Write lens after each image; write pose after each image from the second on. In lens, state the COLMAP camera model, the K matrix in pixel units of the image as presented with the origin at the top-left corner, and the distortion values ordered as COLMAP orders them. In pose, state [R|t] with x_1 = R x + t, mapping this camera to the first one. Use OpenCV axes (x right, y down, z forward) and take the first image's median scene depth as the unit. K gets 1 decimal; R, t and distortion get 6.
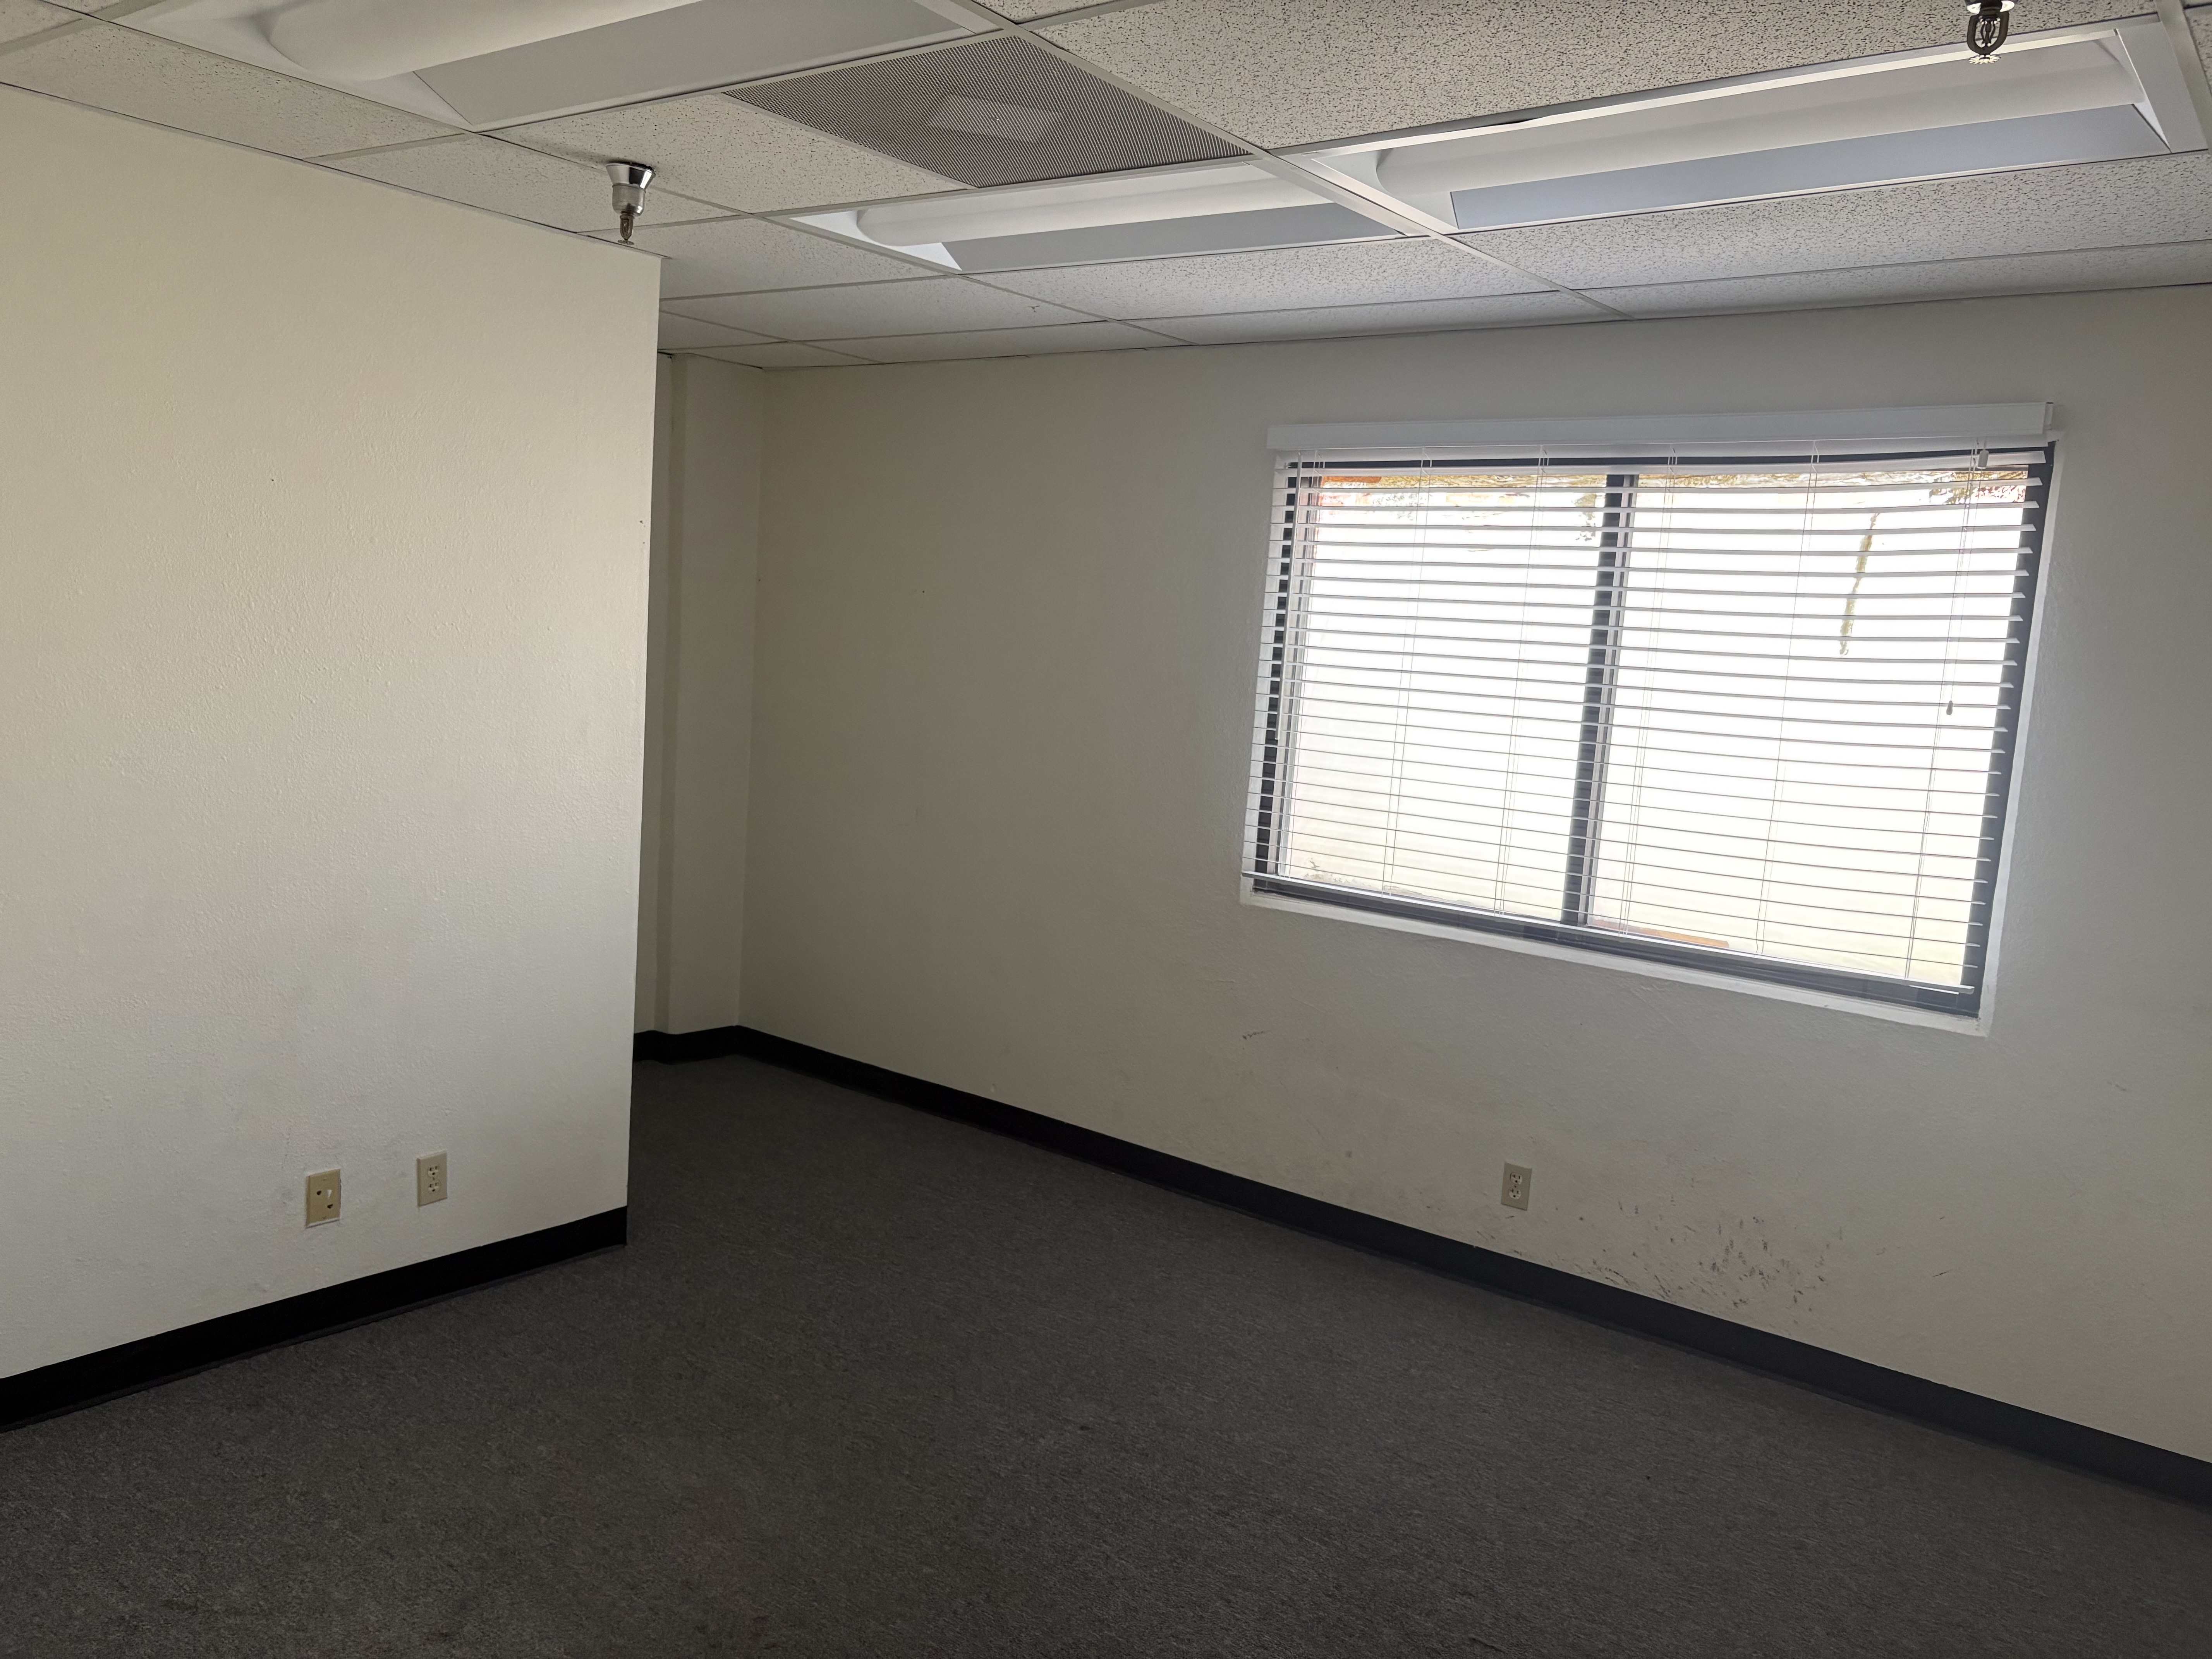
lens RADIAL K [[1729.8, 0, 1103.2], [0, 1729.8, 832.7], [0, 0, 1]] dist [0.049616, -0.049199]
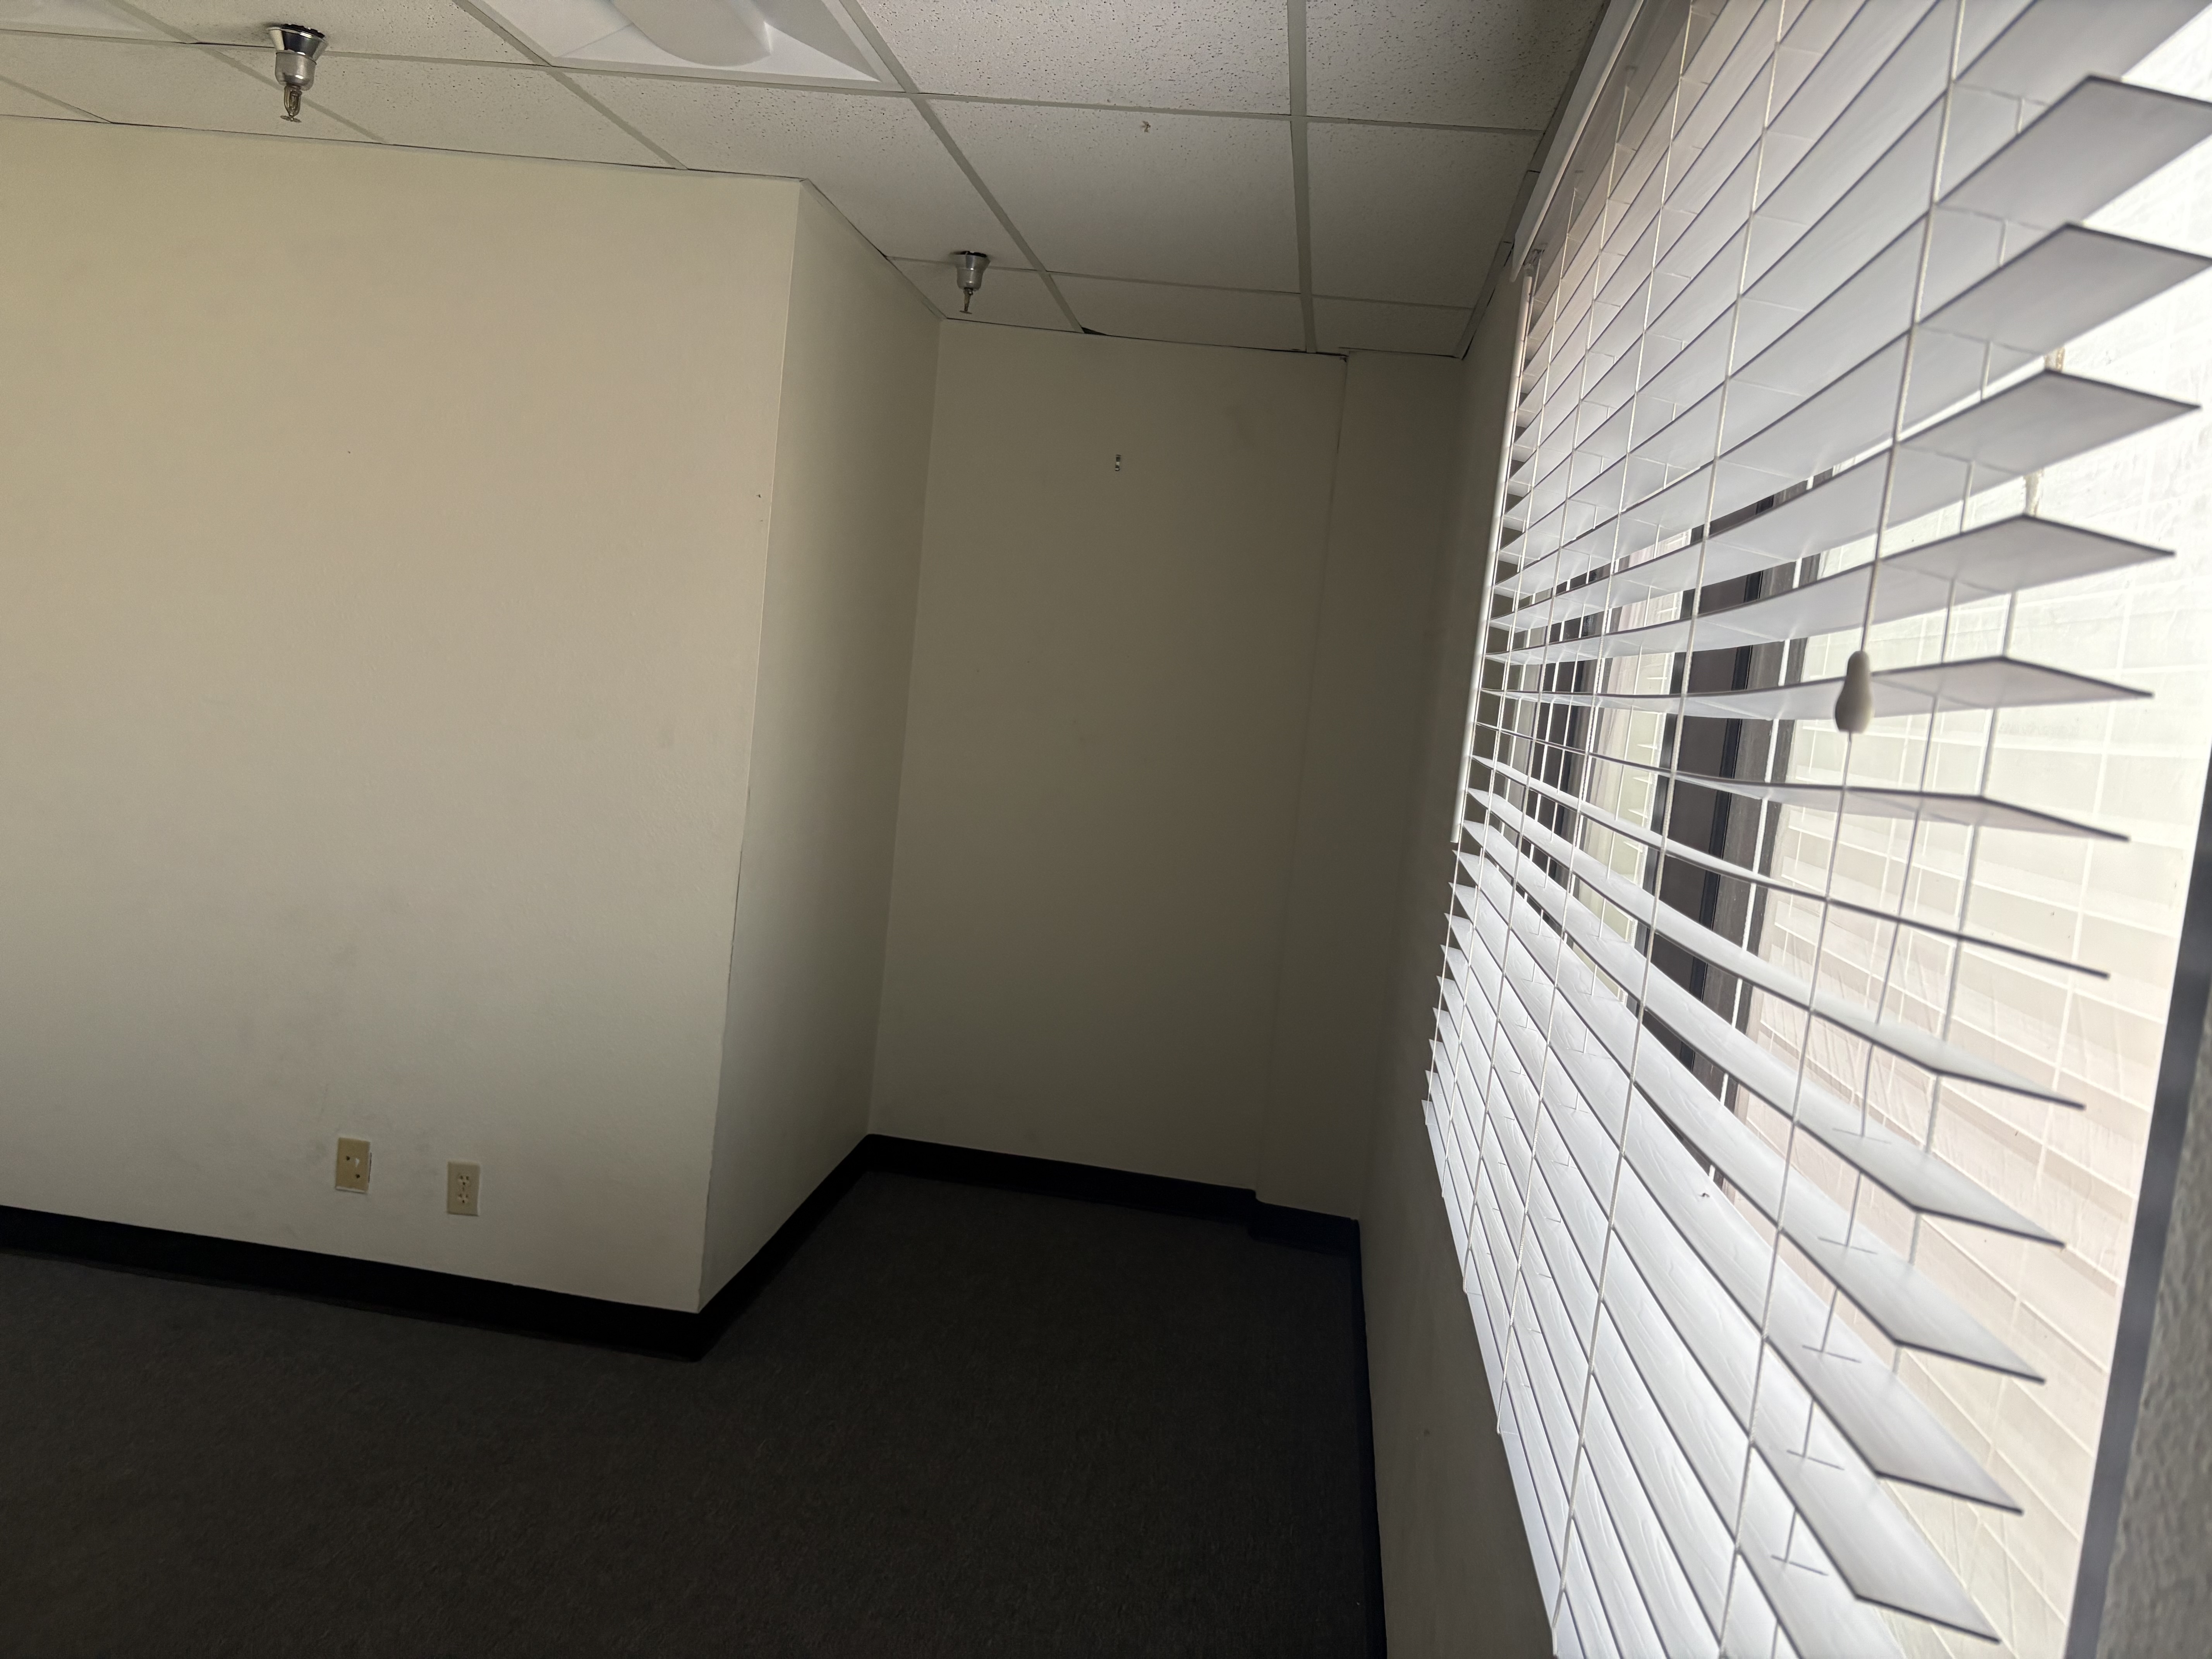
lens RADIAL K [[1729.8, 0, 1107.7], [0, 1729.8, 826.8], [0, 0, 1]] dist [0.049616, -0.049199]
pose [[0.504030, 0.073689, -0.860537, 0.614757], [-0.181578, 0.983127, -0.022167, -0.037519], [0.844383, 0.167427, 0.508906, 0.821963]]
